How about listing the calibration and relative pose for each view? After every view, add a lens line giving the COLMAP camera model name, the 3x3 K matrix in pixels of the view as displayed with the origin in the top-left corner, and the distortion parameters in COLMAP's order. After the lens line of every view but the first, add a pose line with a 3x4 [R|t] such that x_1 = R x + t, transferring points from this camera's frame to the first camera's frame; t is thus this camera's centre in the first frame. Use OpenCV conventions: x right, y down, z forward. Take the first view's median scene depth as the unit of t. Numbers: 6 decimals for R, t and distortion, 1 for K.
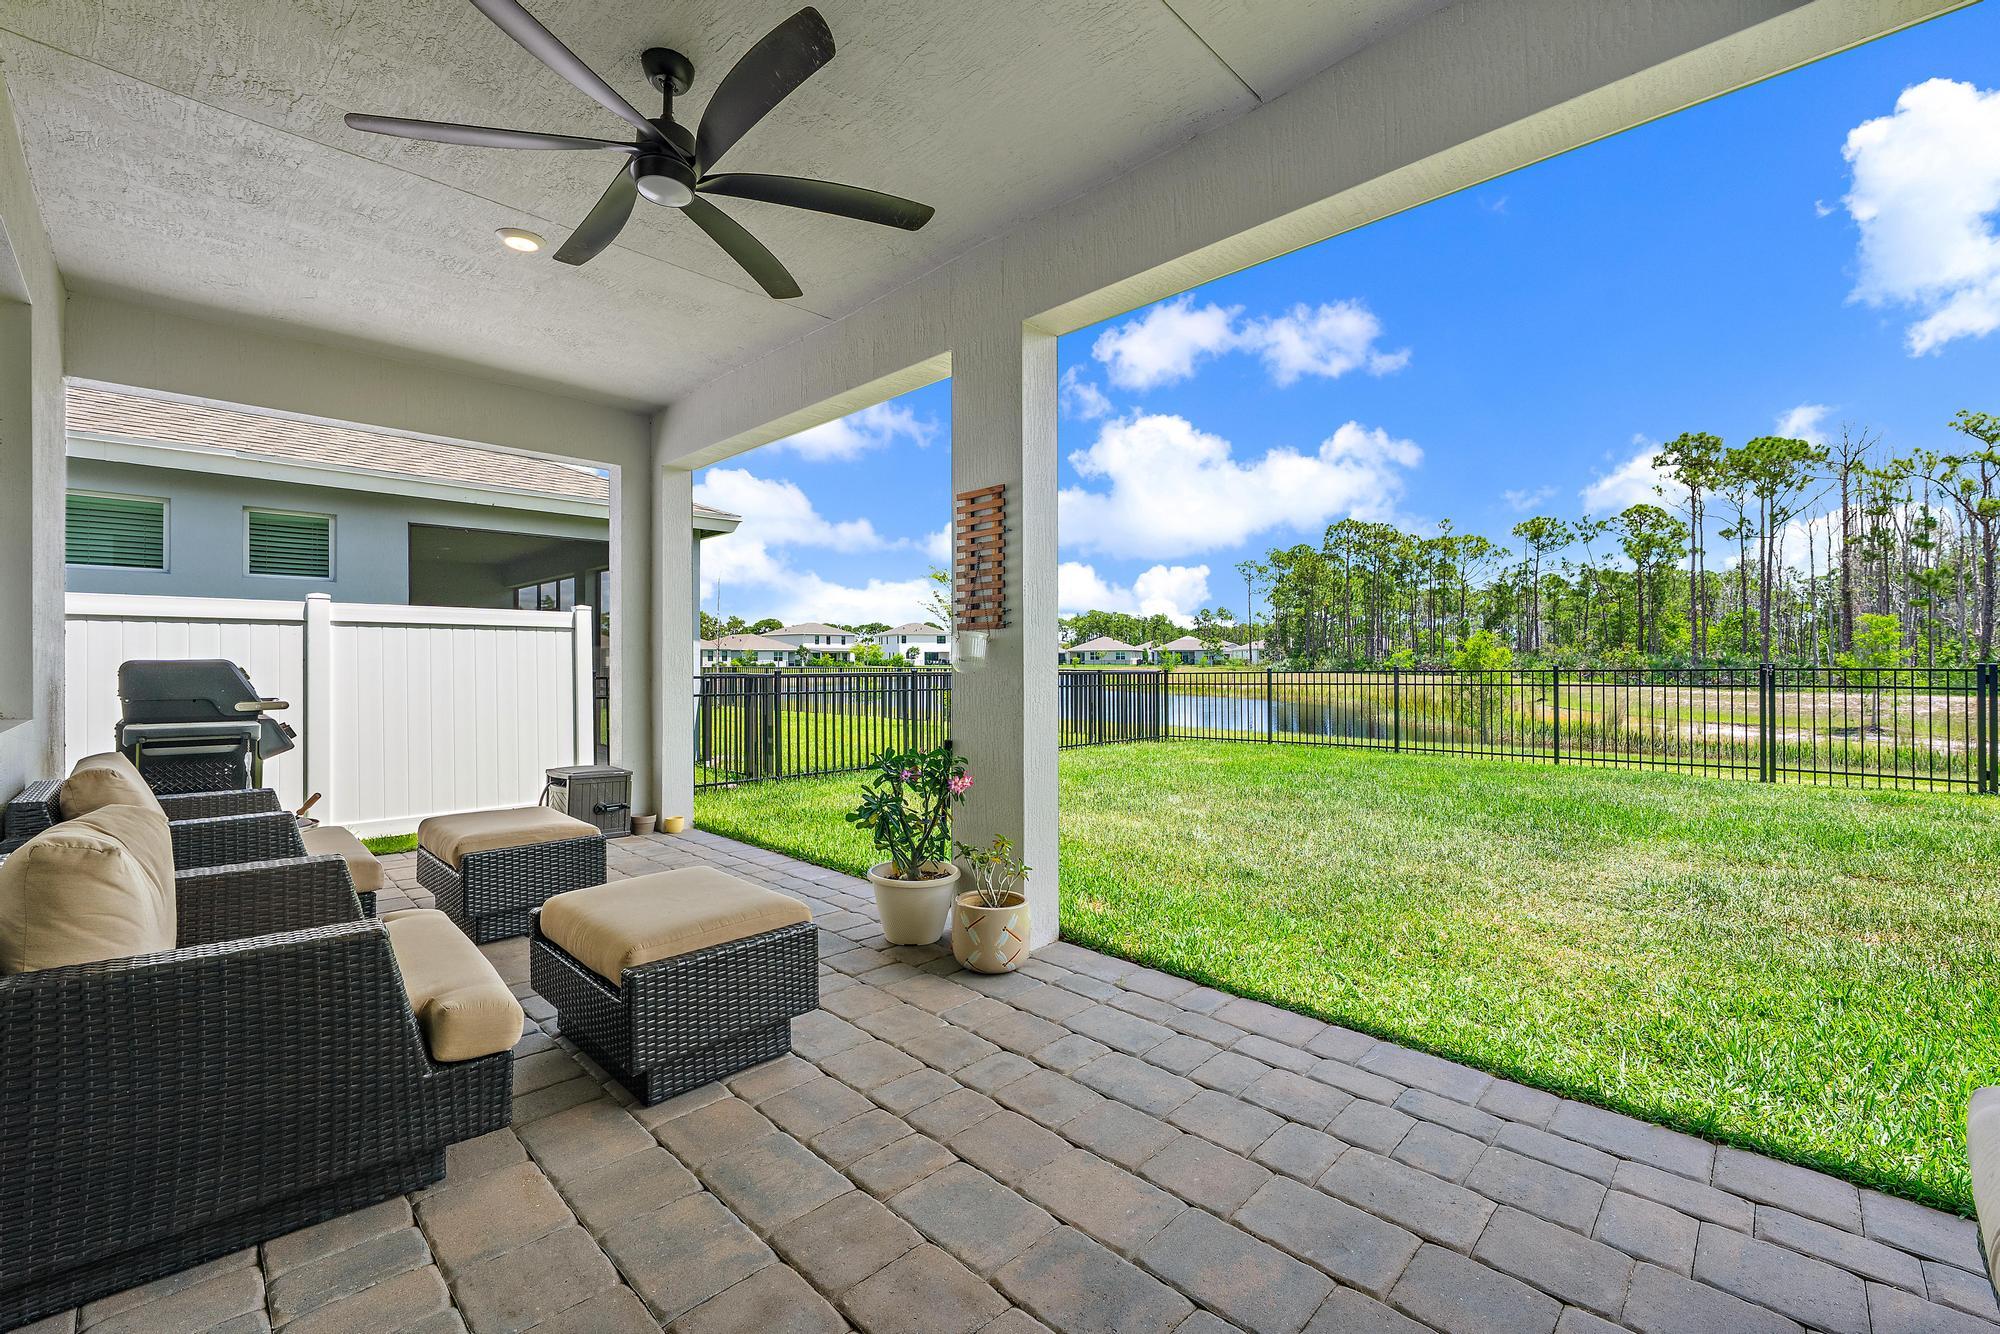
lens RADIAL K [[803.5, 0, 1008.7], [0, 803.5, 670.8], [0, 0, 1]] dist [0.000651, 0.000076]
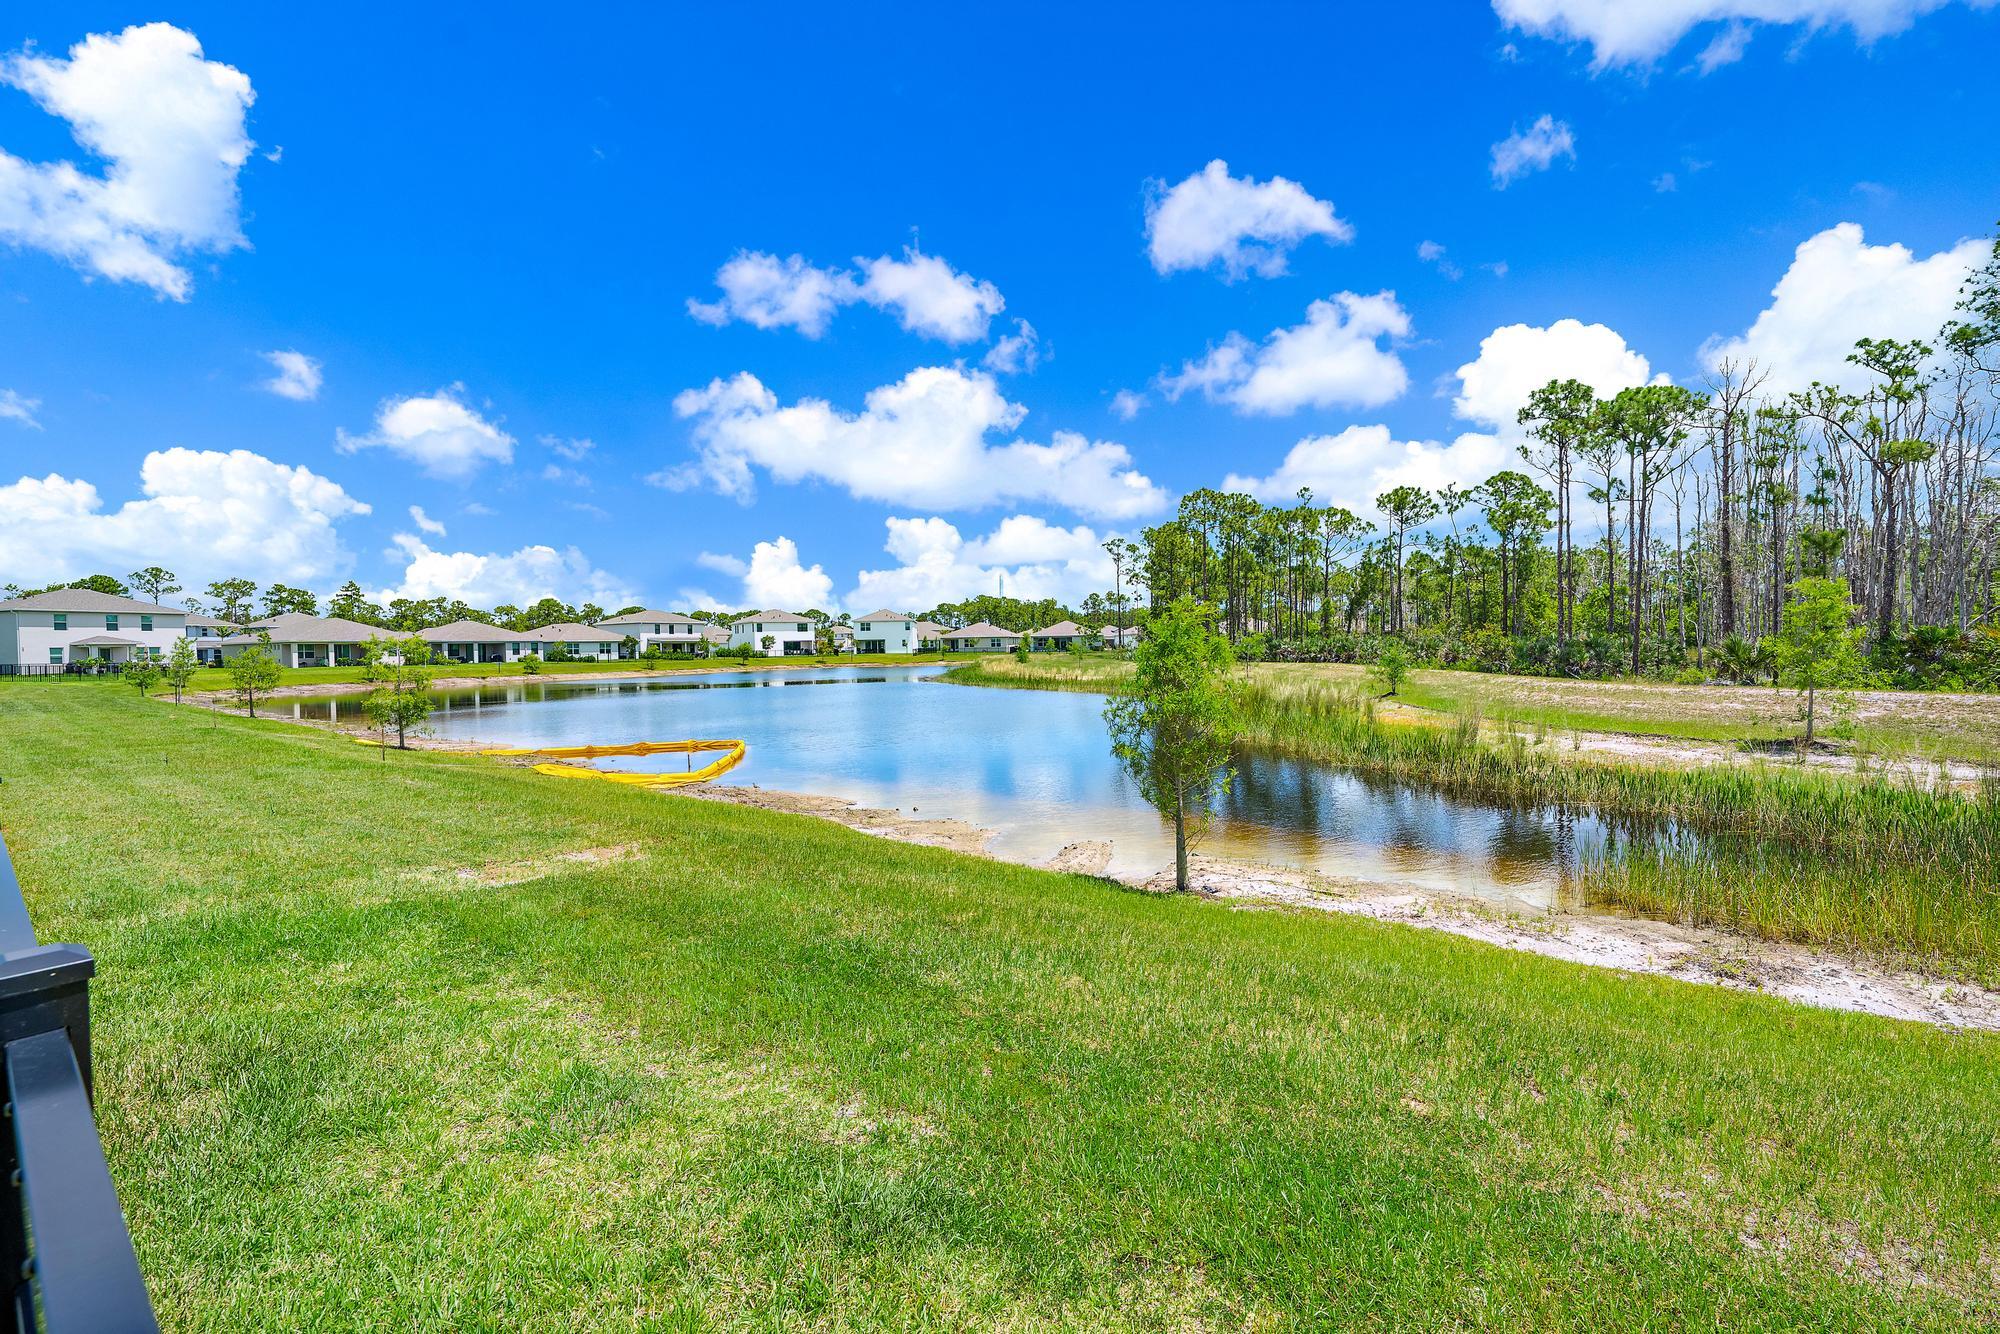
lens RADIAL K [[825.9, 0, 1013.8], [0, 825.9, 680.7], [0, 0, 1]] dist [0.019236, 0.000096]
pose [[0.991276, -0.018018, 0.130563, 0.098925], [0.014455, 0.999498, 0.028185, -0.004085], [-0.131006, -0.026052, 0.991039, 0.122968]]
